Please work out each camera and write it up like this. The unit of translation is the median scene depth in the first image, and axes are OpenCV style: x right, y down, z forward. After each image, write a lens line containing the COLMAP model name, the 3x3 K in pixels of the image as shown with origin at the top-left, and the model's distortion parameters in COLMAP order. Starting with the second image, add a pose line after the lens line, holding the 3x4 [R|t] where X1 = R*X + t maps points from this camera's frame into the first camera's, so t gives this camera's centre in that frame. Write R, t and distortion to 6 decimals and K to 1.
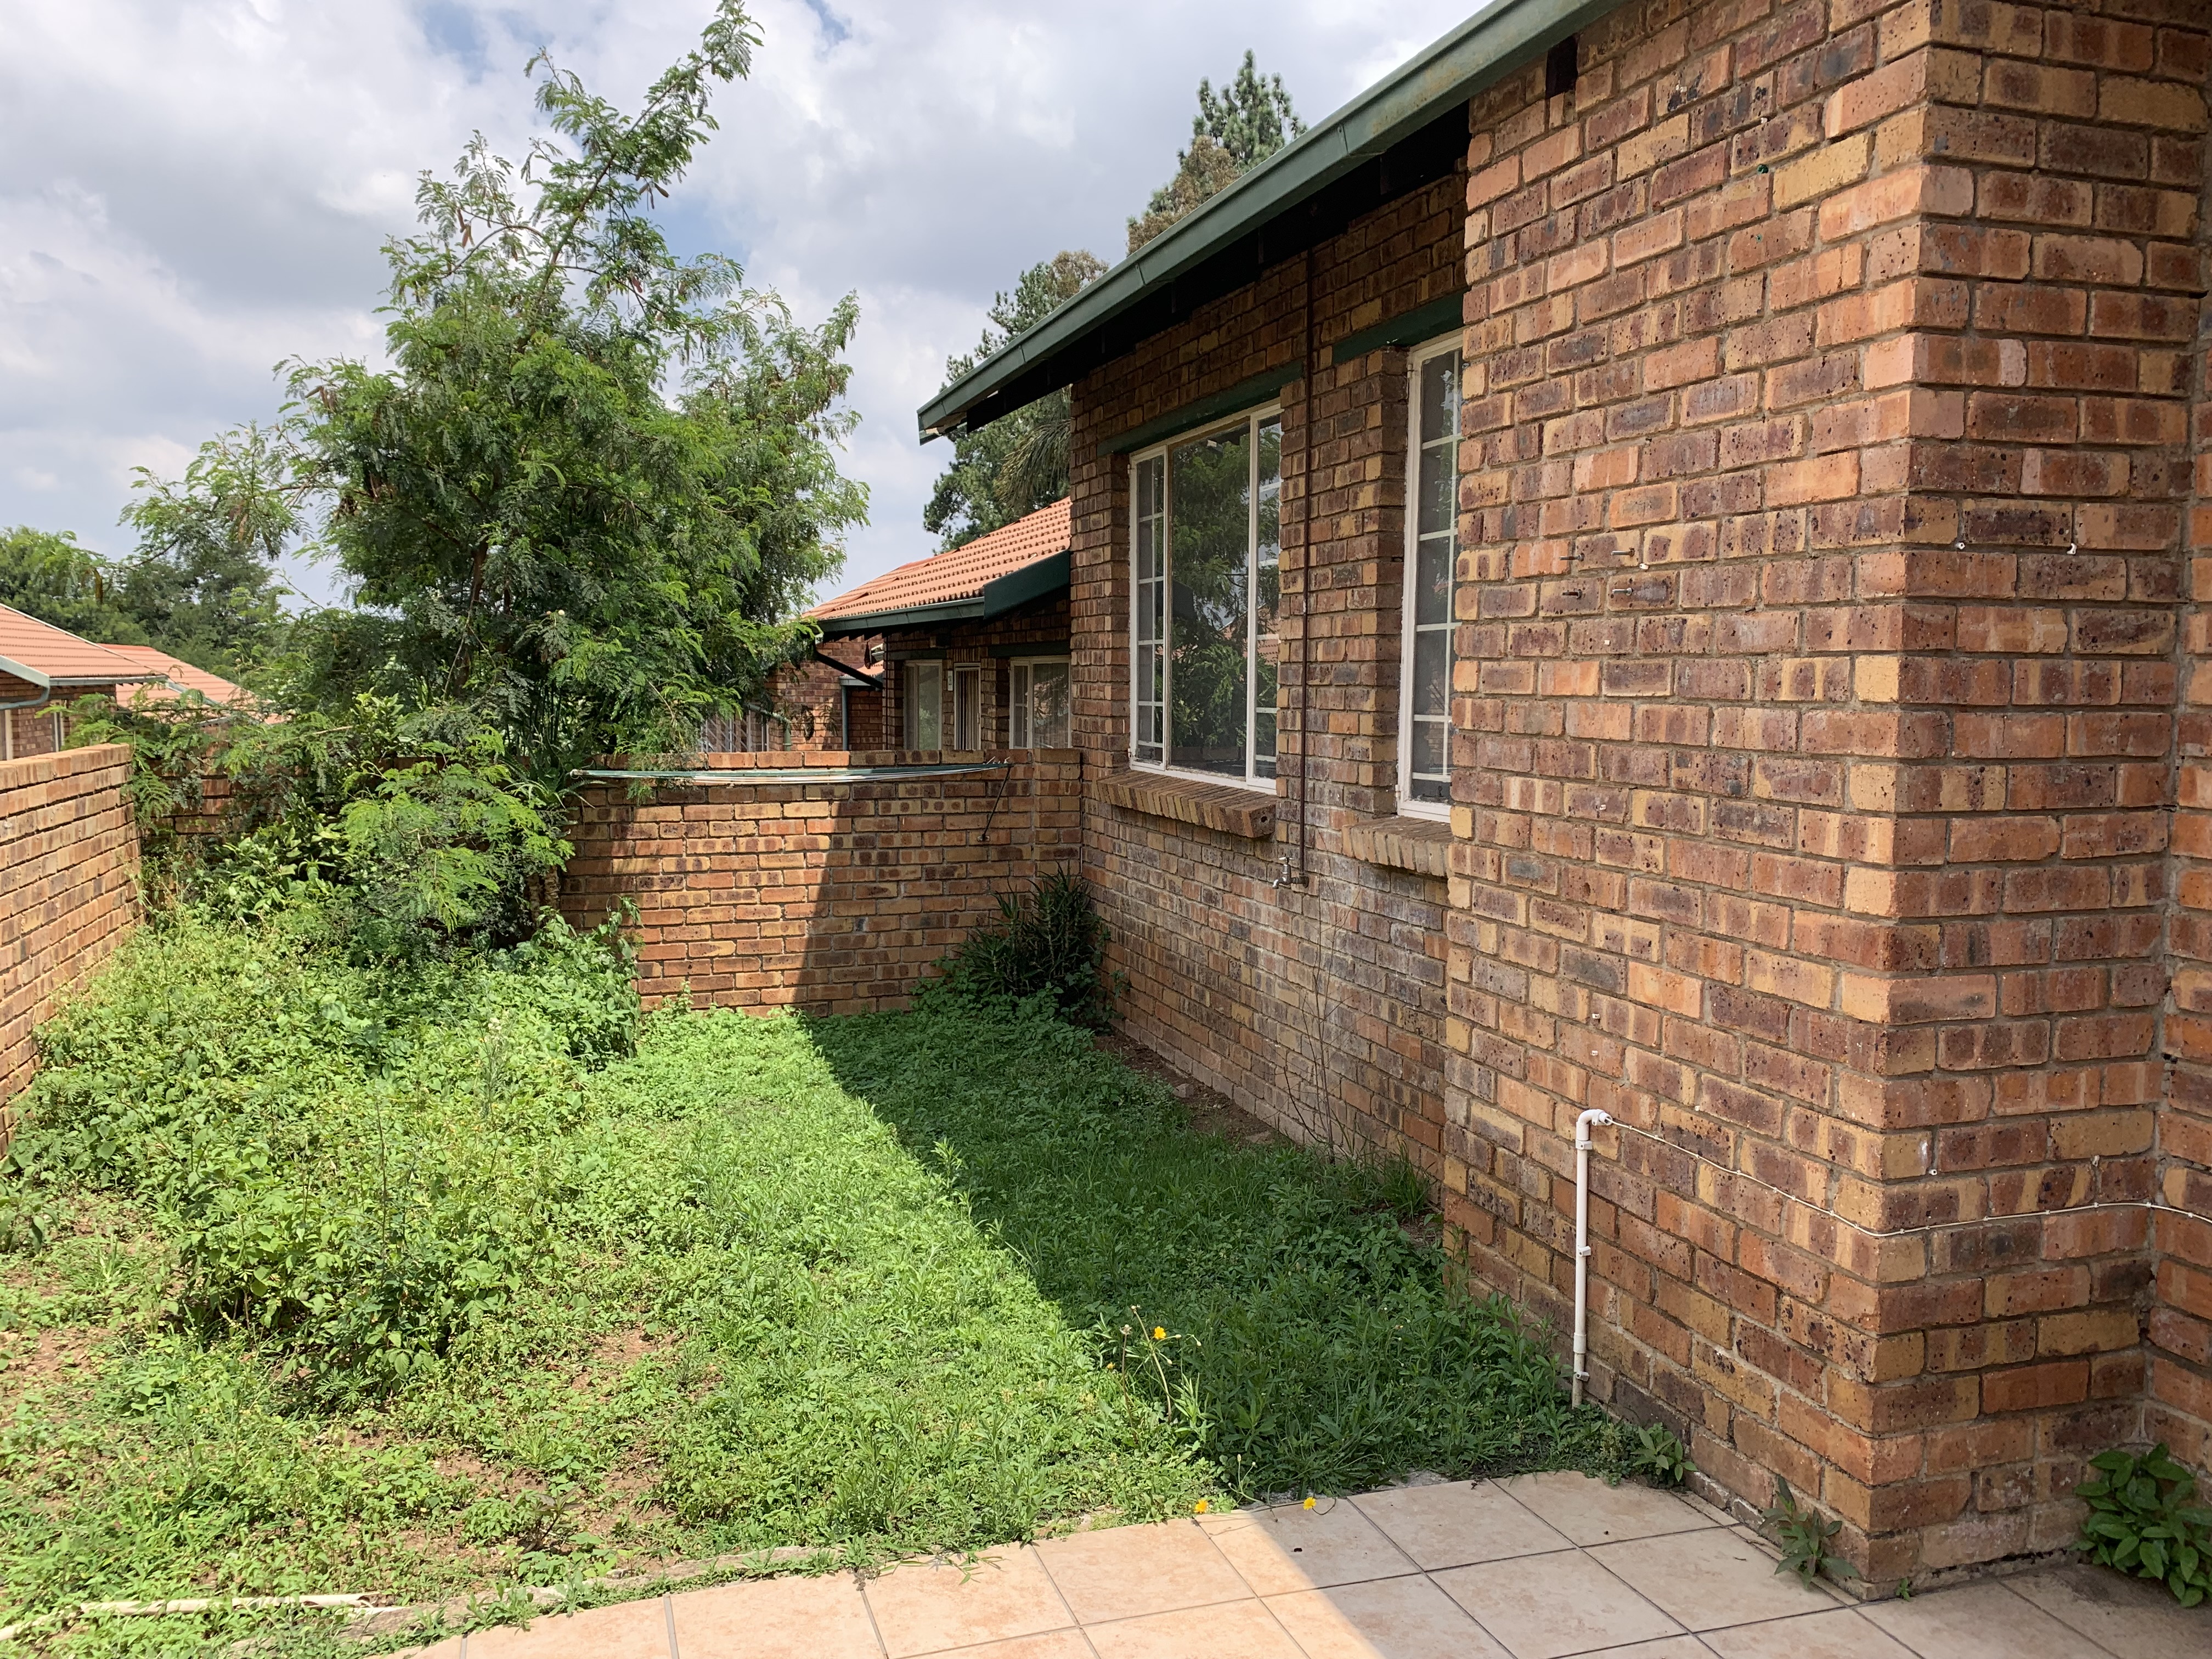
lens RADIAL K [[1716.9, 0, 1102.6], [0, 1716.9, 820.3], [0, 0, 1]] dist [0.018109, -0.034436]
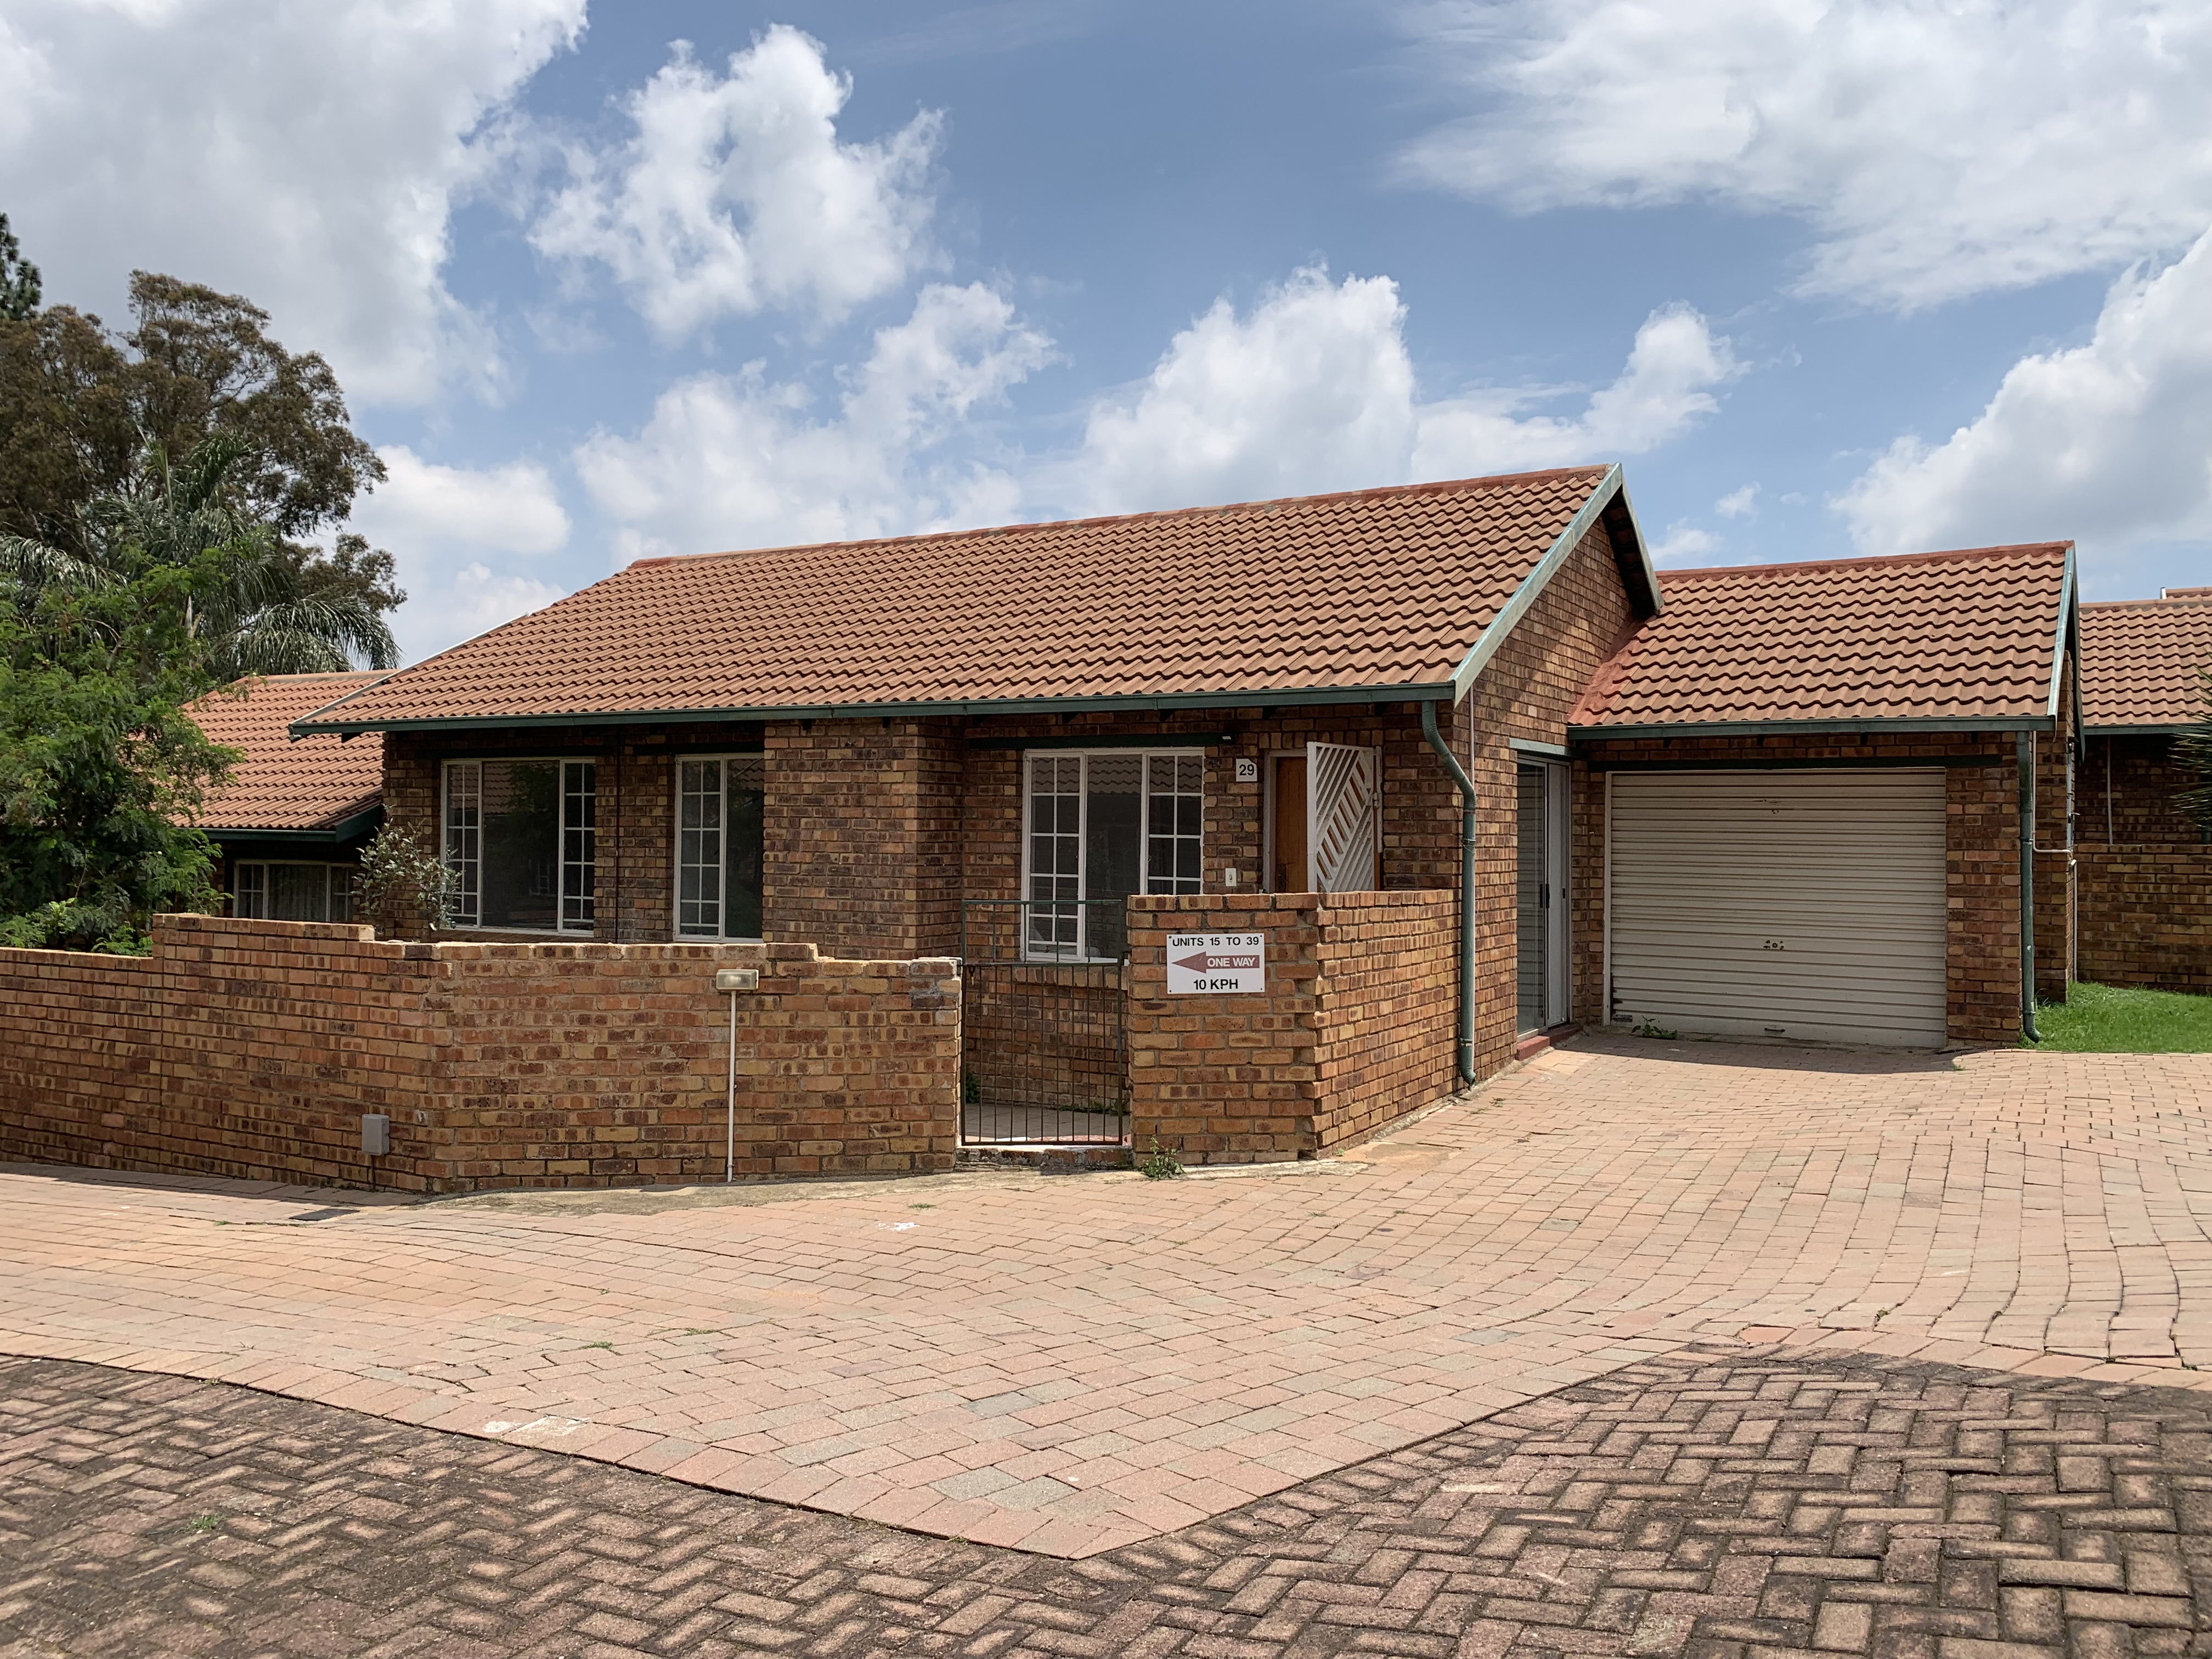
lens RADIAL K [[1716.9, 0, 1109.7], [0, 1716.9, 828.3], [0, 0, 1]] dist [0.018109, -0.034436]
pose [[0.744043, 0.001794, 0.668129, -1.703289], [0.053812, 0.996587, -0.062602, 0.040602], [-0.665961, 0.082532, 0.741407, -2.112868]]
